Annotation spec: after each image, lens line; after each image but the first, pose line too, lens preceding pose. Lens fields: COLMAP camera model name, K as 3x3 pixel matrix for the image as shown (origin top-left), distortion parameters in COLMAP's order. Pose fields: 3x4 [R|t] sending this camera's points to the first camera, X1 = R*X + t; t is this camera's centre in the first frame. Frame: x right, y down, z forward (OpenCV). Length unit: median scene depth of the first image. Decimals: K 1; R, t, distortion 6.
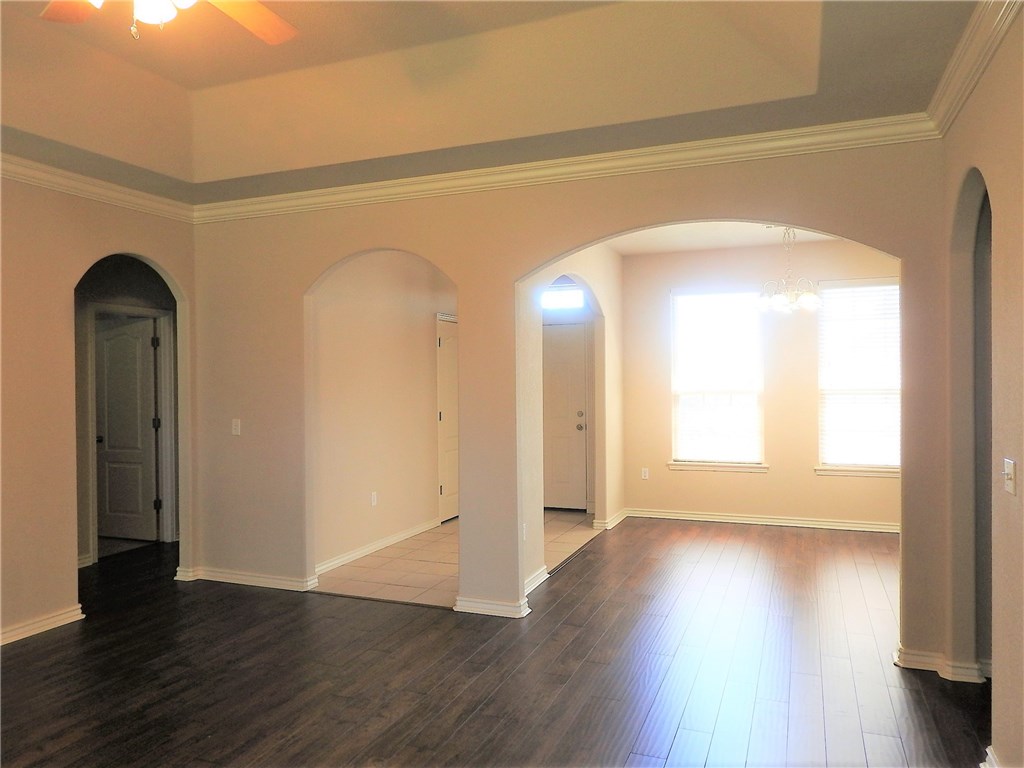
lens RADIAL K [[752.8, 0, 512.0], [0, 752.8, 384.0], [0, 0, 1]] dist [0.041821, -0.027978]
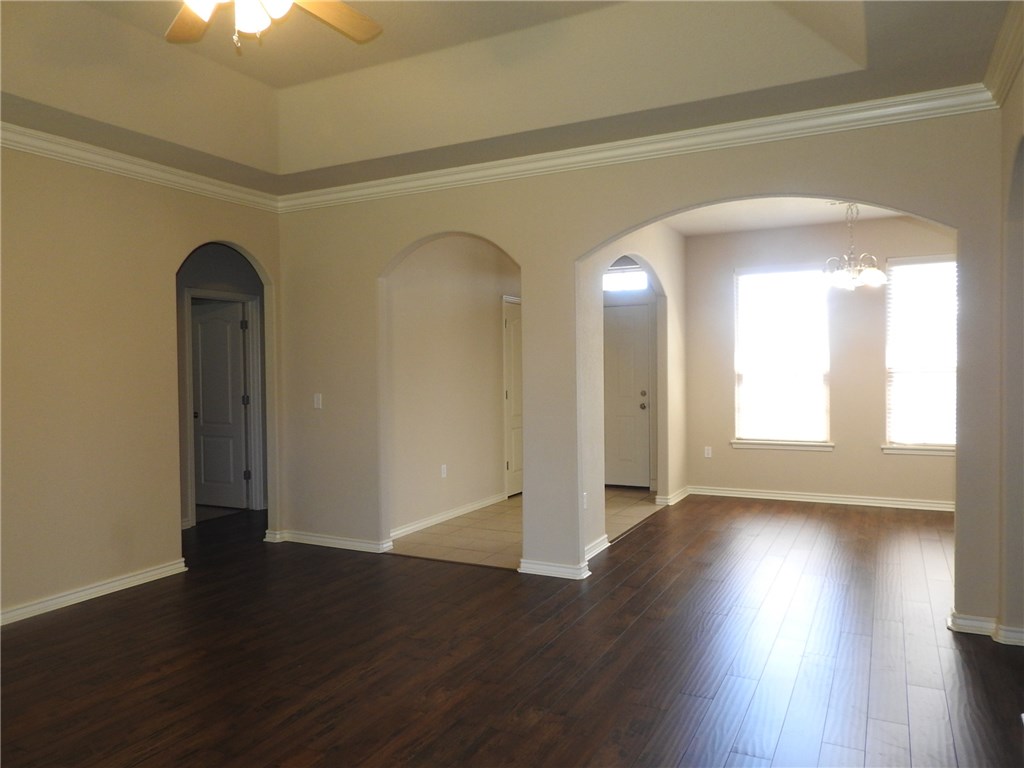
lens RADIAL K [[752.8, 0, 512.0], [0, 752.8, 384.0], [0, 0, 1]] dist [0.041821, -0.027978]
pose [[0.995755, -0.001376, -0.092034, 0.011381], [0.002689, 0.999896, 0.014146, 0.018370], [0.092005, -0.014334, 0.995655, -0.048787]]
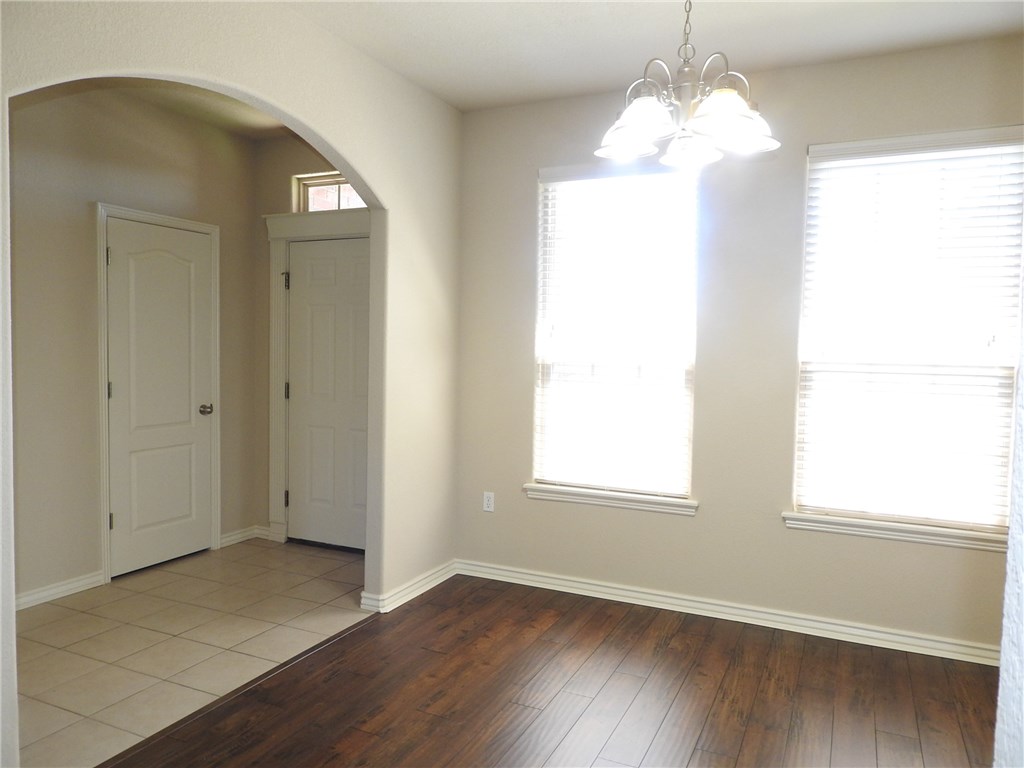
lens RADIAL K [[752.8, 0, 512.0], [0, 752.8, 384.0], [0, 0, 1]] dist [0.041821, -0.027978]
pose [[0.996365, 0.030234, -0.079641, 0.351117], [-0.026204, 0.998346, 0.051164, 0.001732], [0.081056, -0.048891, 0.995510, 0.659365]]
